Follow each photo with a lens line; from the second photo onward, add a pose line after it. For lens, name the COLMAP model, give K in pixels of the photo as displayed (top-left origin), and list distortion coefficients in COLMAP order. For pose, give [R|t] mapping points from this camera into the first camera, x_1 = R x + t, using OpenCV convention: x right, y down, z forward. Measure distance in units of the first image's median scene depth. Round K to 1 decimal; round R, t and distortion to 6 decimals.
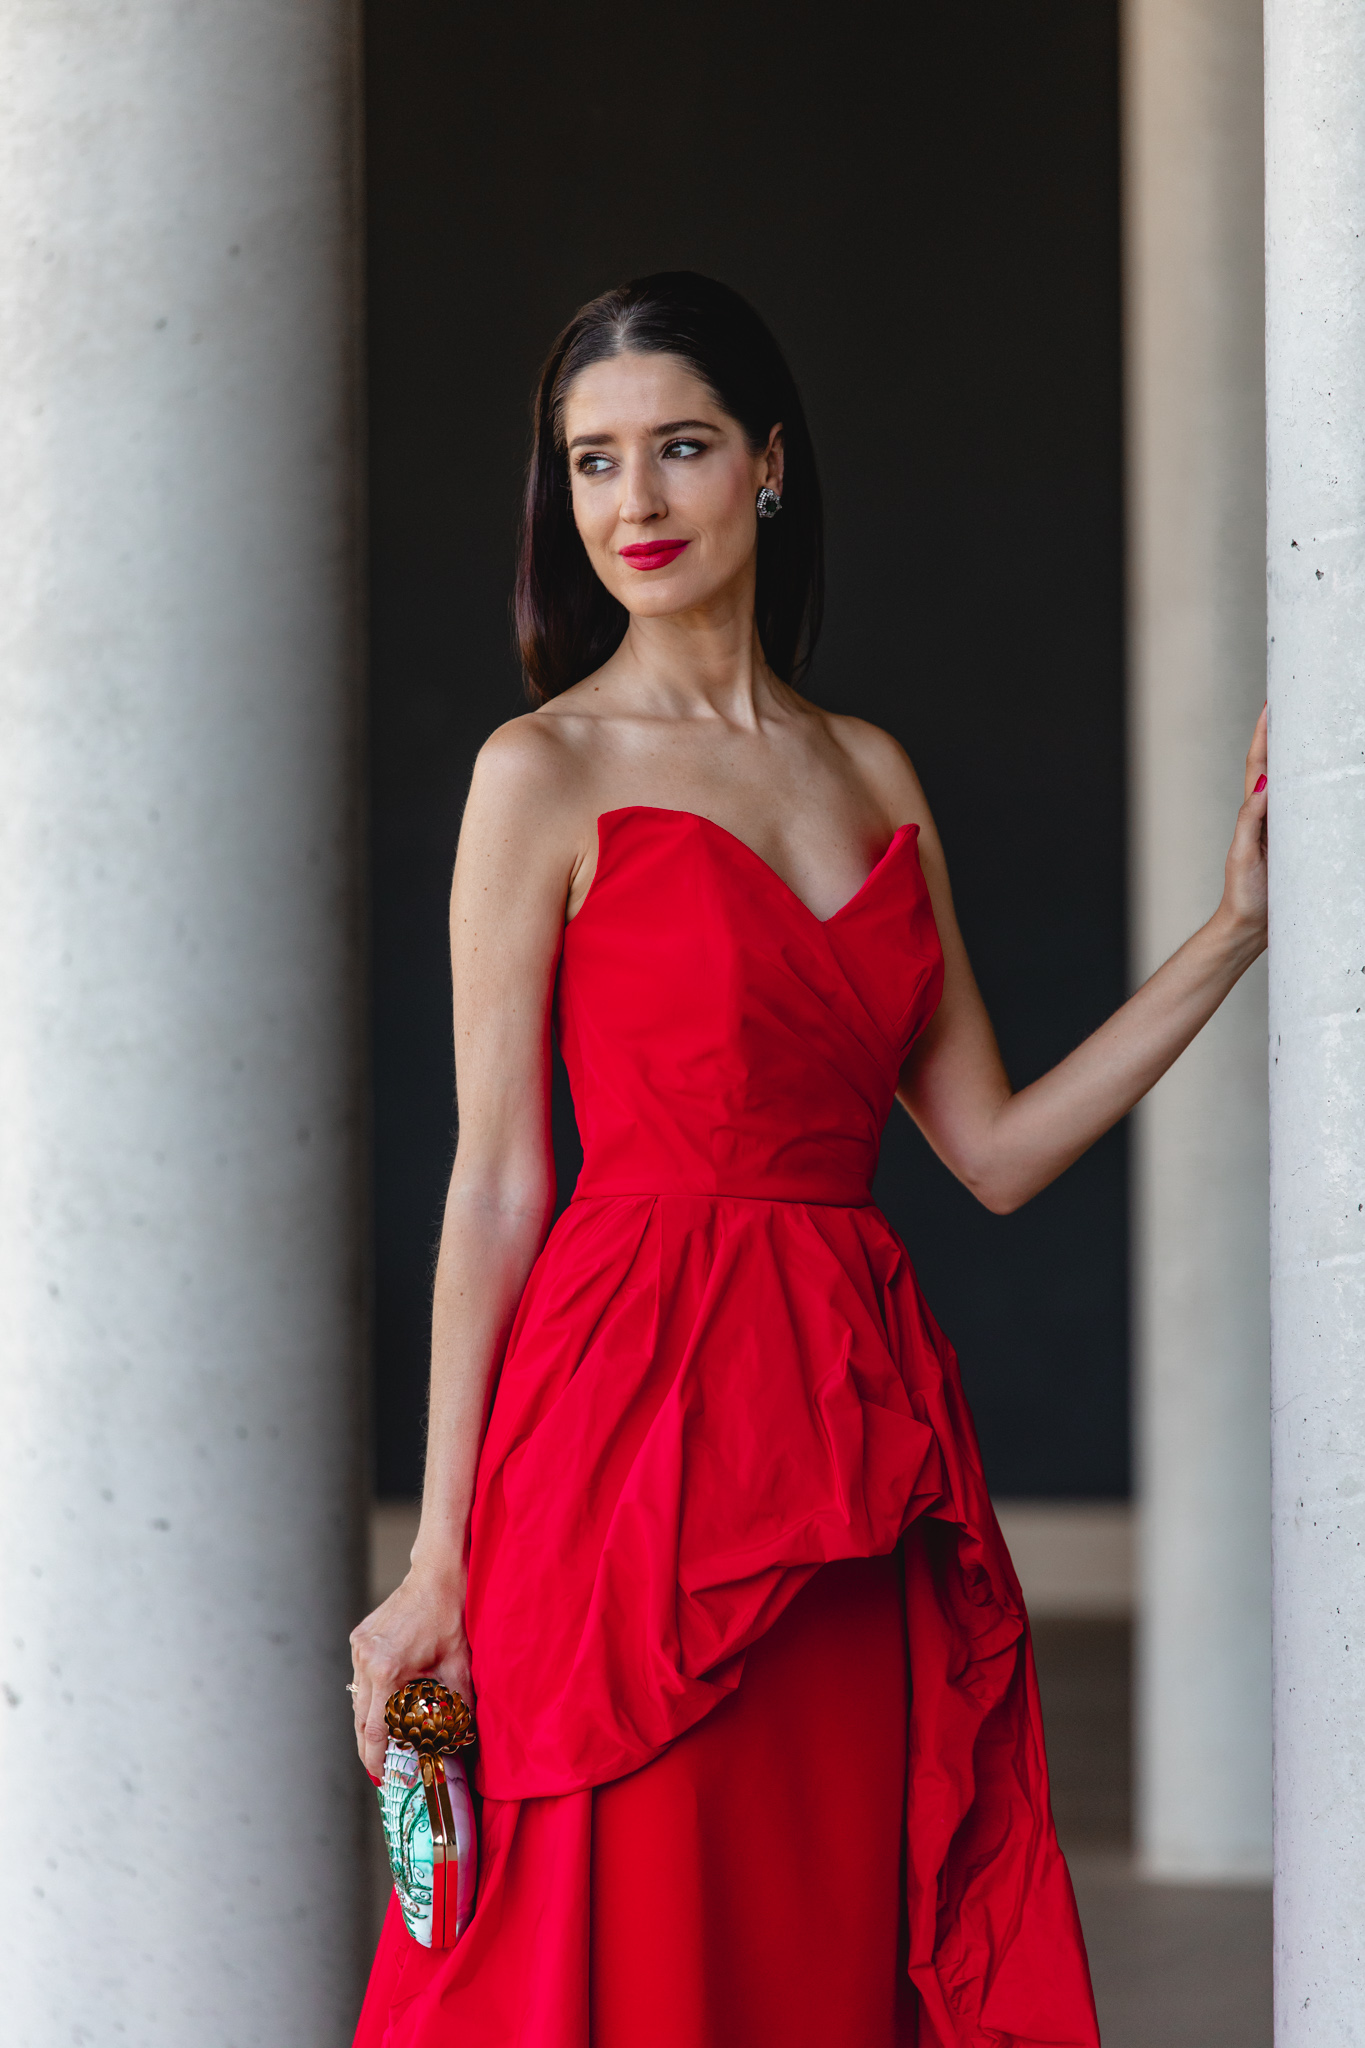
lens RADIAL K [[11044.0, 0, 682.1], [0, 11044.0, 1023.5], [0, 0, 1]] dist [-0.019640, -0.157375]
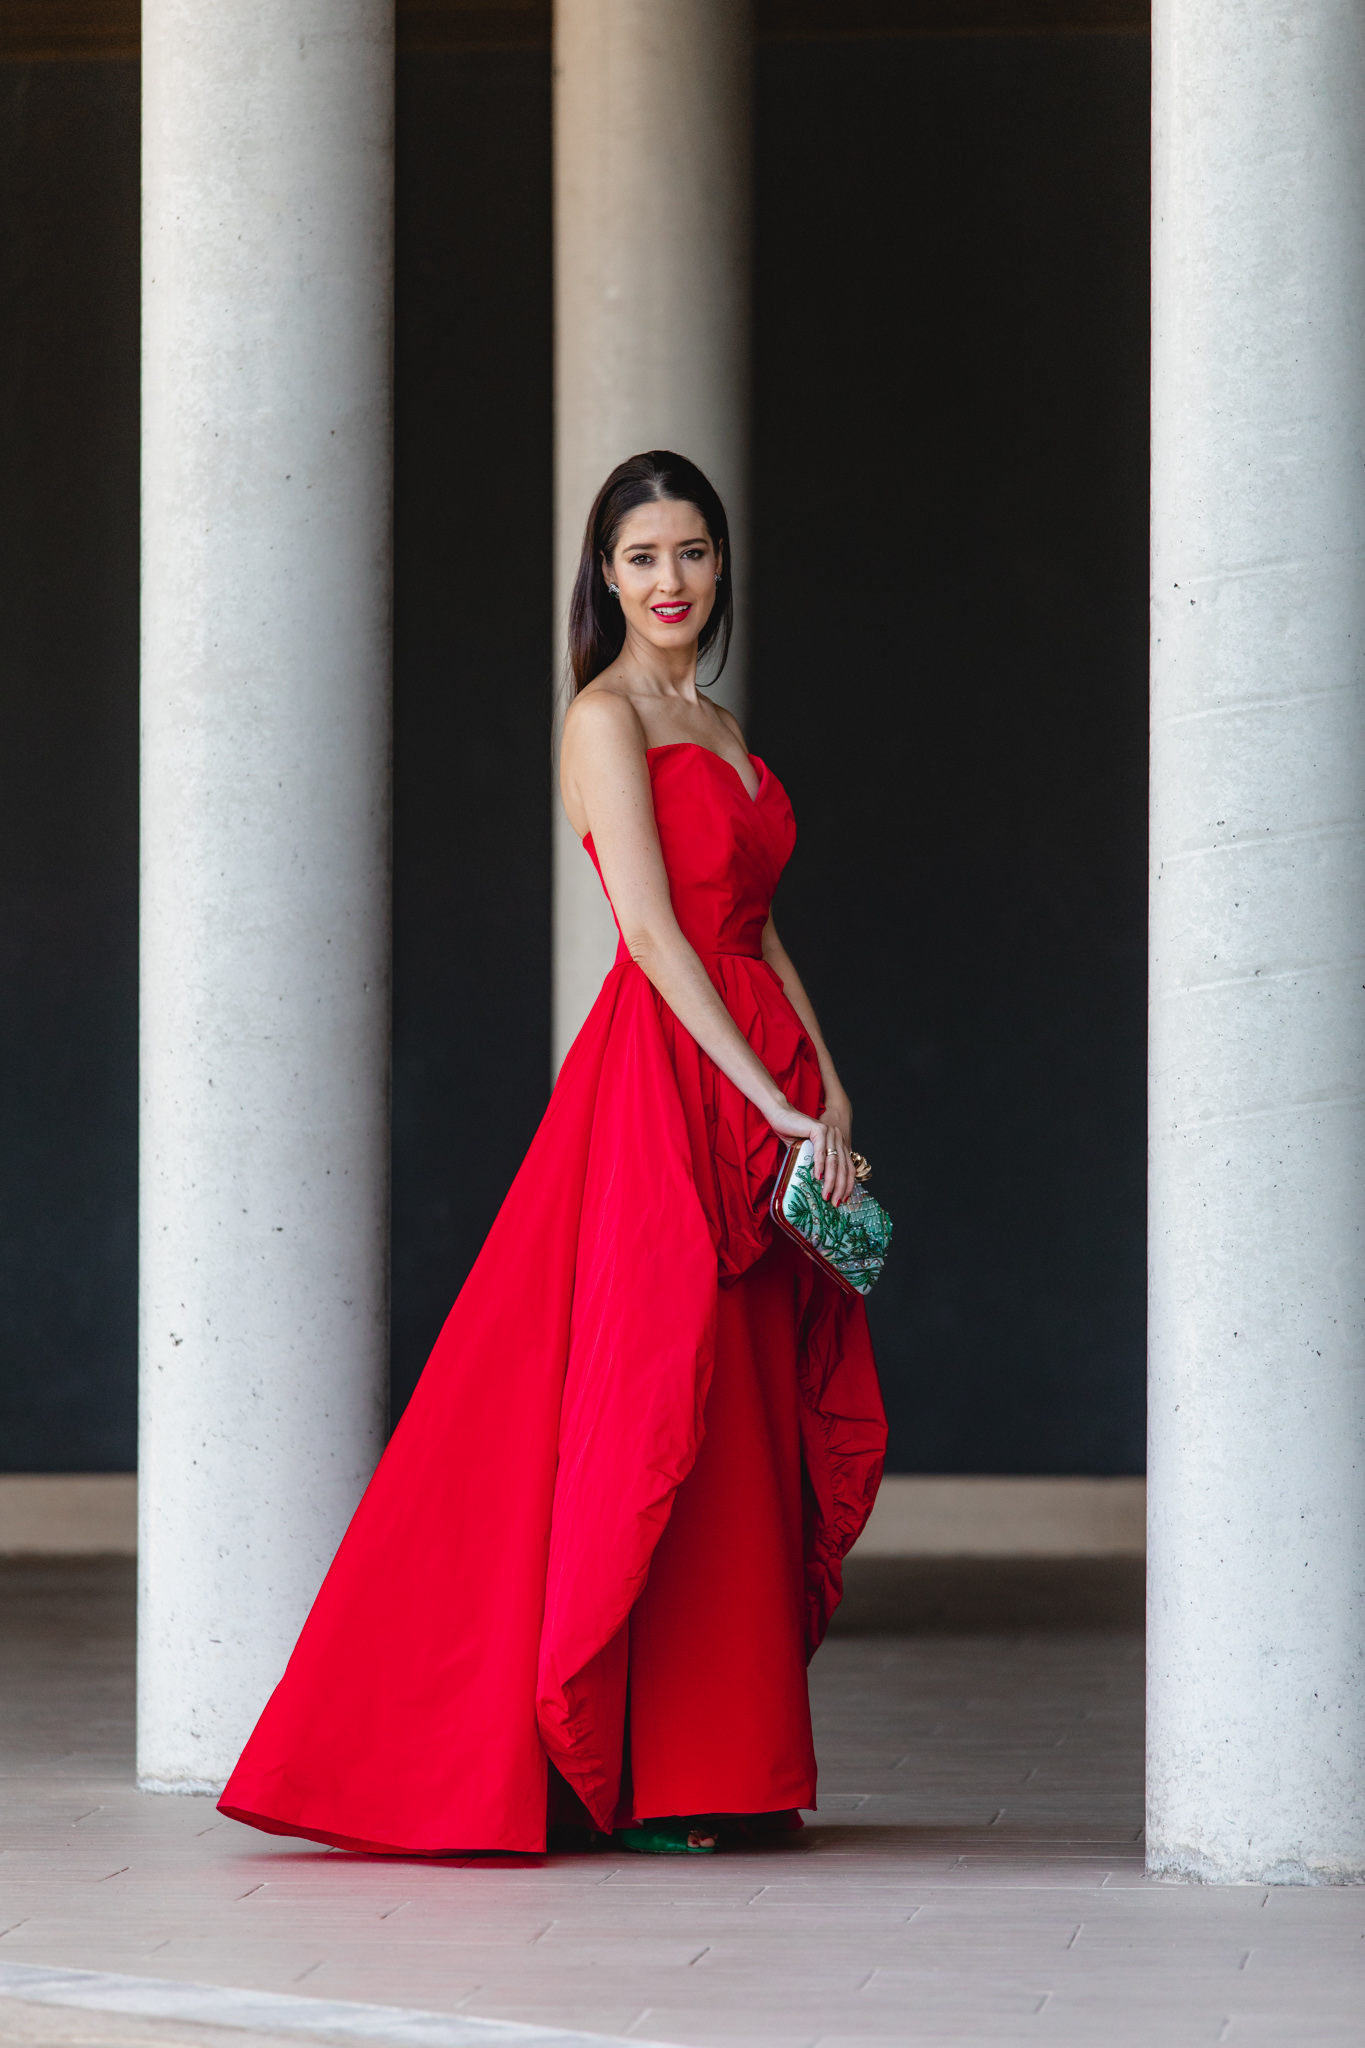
lens RADIAL K [[11624.2, 0, 682.1], [0, 11624.2, 1024.1], [0, 0, 1]] dist [0.106745, -12.132455]
pose [[0.987928, 0.010599, 0.154550, -0.250306], [-0.005070, 0.999334, -0.036126, 0.076428], [-0.154830, 0.034907, 0.987324, -0.669933]]
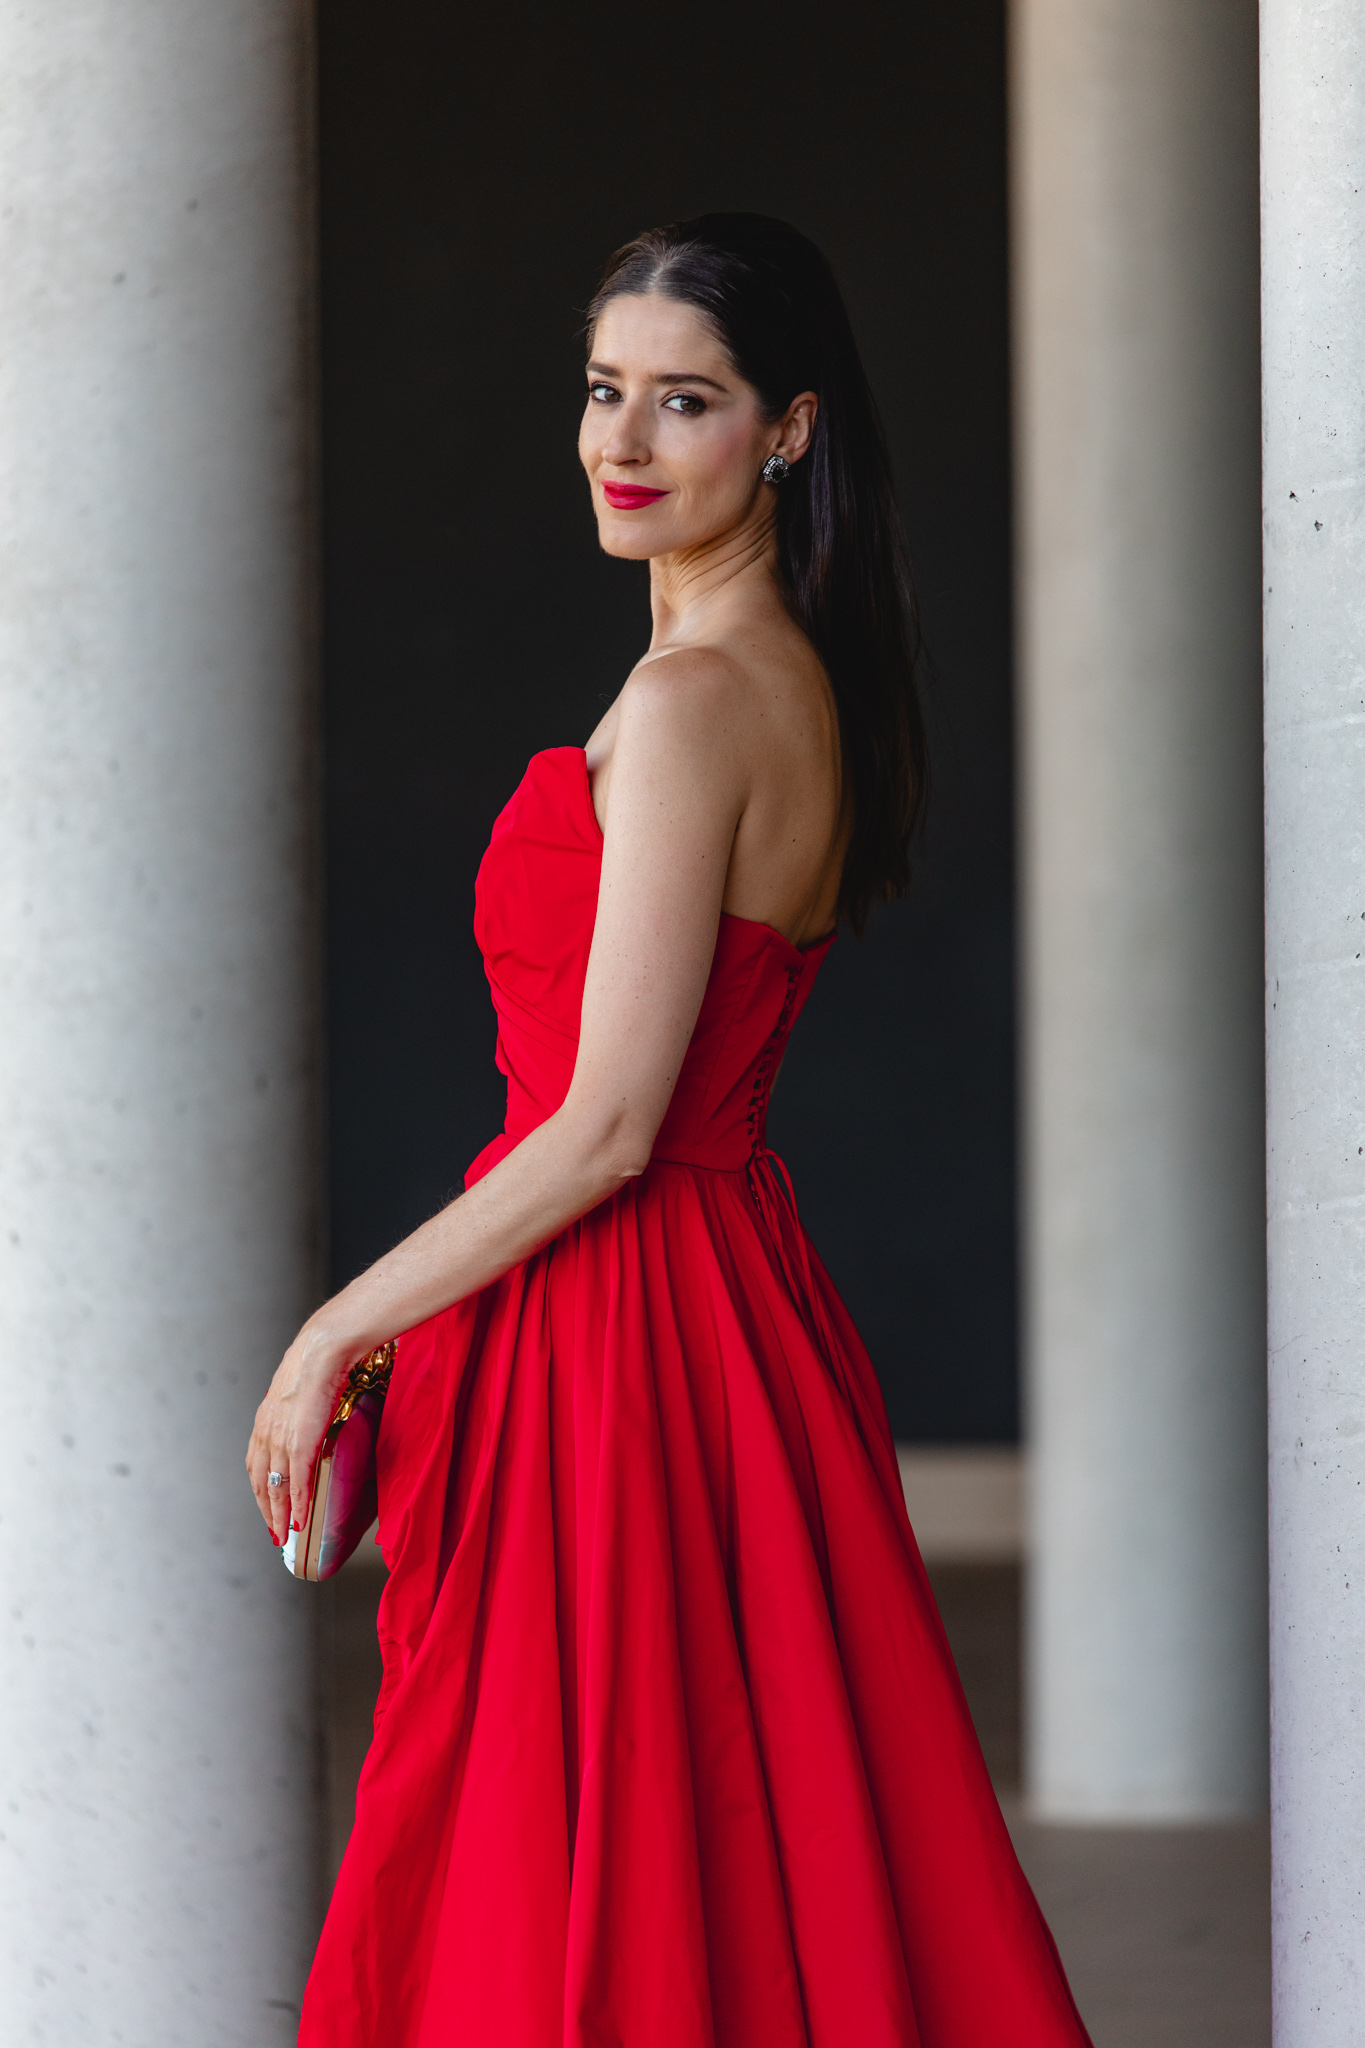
lens RADIAL K [[11044.0, 0, 682.1], [0, 11044.0, 1023.5], [0, 0, 1]] dist [-0.019640, -0.157375]
pose [[0.999738, -0.002477, 0.022751, -0.018967], [0.002376, 0.999987, 0.004483, 0.000243], [-0.022762, -0.004427, 0.999731, -0.008523]]
